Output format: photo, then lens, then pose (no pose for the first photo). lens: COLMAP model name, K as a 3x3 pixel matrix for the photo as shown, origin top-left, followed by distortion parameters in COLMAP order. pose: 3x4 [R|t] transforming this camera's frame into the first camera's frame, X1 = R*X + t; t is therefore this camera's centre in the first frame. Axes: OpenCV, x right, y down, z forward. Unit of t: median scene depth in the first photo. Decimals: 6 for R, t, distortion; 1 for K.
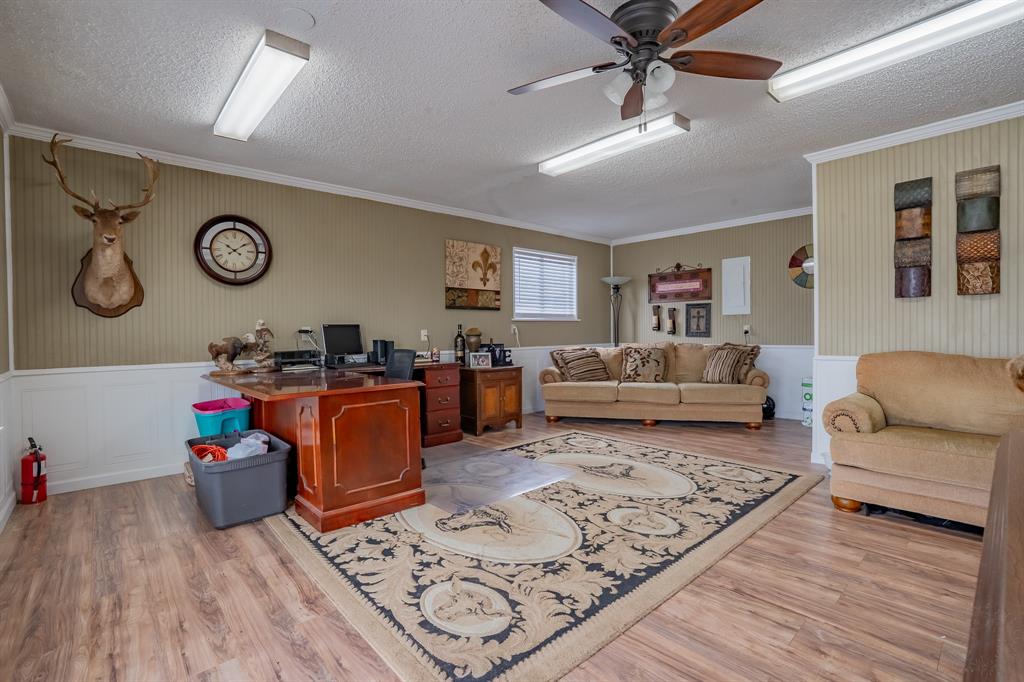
lens RADIAL K [[473.3, 0, 512.0], [0, 473.3, 341.0], [0, 0, 1]] dist [-0.071052, 0.031456]
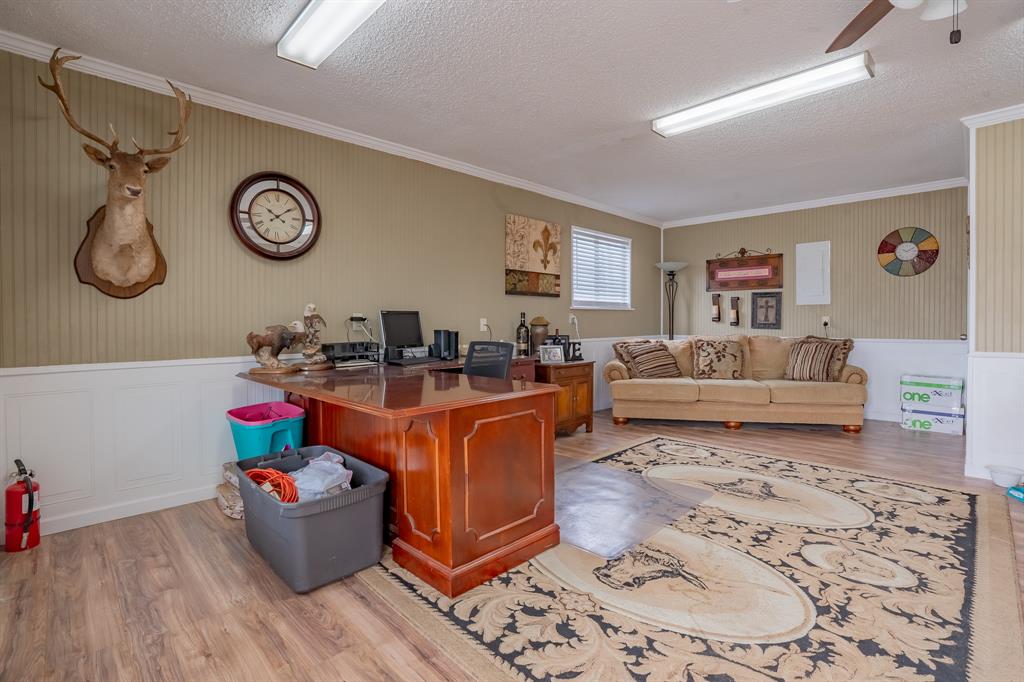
lens RADIAL K [[488.5, 0, 526.0], [0, 488.5, 330.5], [0, 0, 1]] dist [-0.070729, 0.029258]
pose [[0.999050, 0.006311, 0.043122, -0.255881], [-0.006207, 0.999978, -0.002532, -0.000196], [-0.043137, 0.002262, 0.999067, 0.195018]]
